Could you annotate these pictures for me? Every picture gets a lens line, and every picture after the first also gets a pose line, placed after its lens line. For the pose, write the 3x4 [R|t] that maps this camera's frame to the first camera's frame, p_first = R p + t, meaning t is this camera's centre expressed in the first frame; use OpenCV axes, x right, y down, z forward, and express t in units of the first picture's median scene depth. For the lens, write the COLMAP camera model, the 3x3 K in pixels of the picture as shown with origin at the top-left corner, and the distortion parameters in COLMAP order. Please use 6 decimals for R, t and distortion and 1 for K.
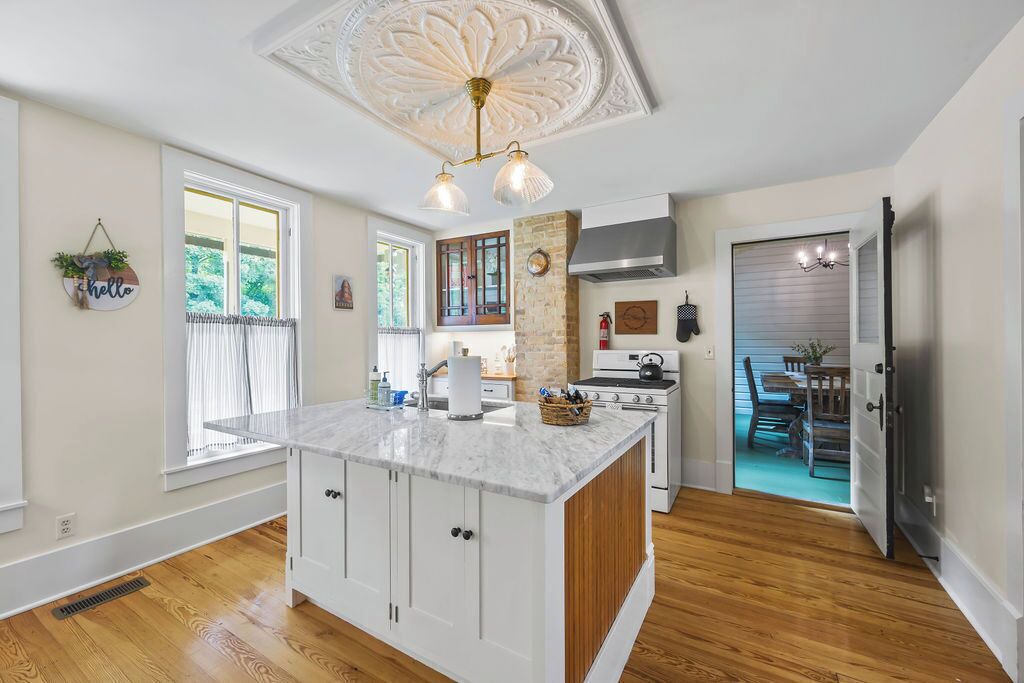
lens RADIAL K [[425.0, 0, 495.7], [0, 425.0, 343.1], [0, 0, 1]] dist [0.036025, 0.000015]
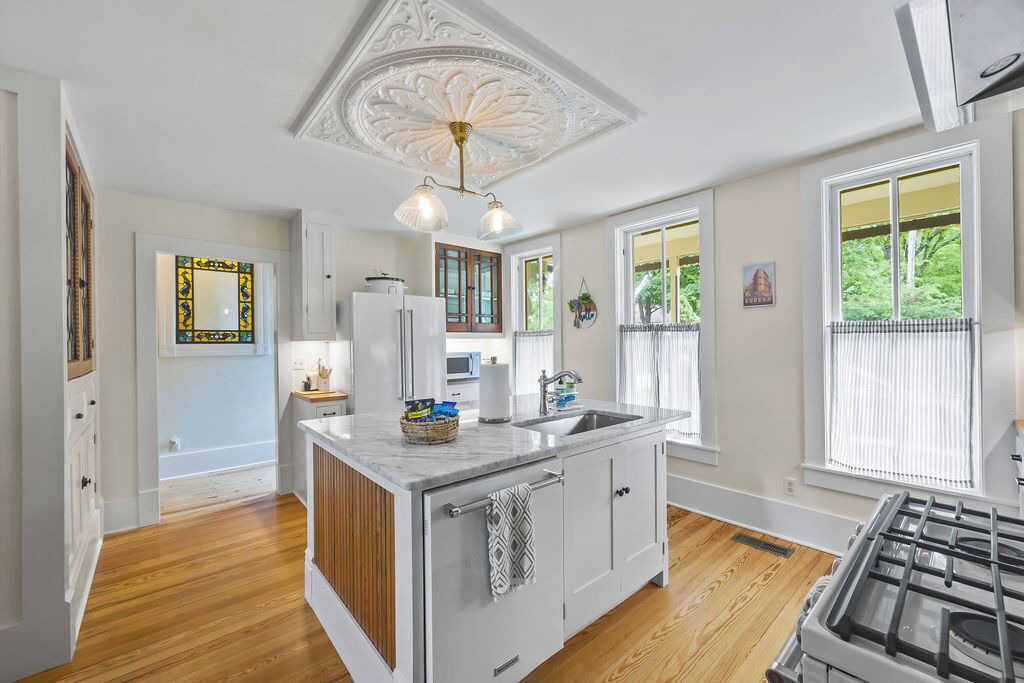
lens RADIAL K [[411.0, 0, 512.0], [0, 411.0, 341.5], [0, 0, 1]] dist [-0.026298, -0.000032]
pose [[-0.302369, 0.003165, -0.953186, 0.794134], [0.003895, 0.999990, 0.002085, -0.023606], [0.953183, -0.003082, -0.302378, 1.219949]]
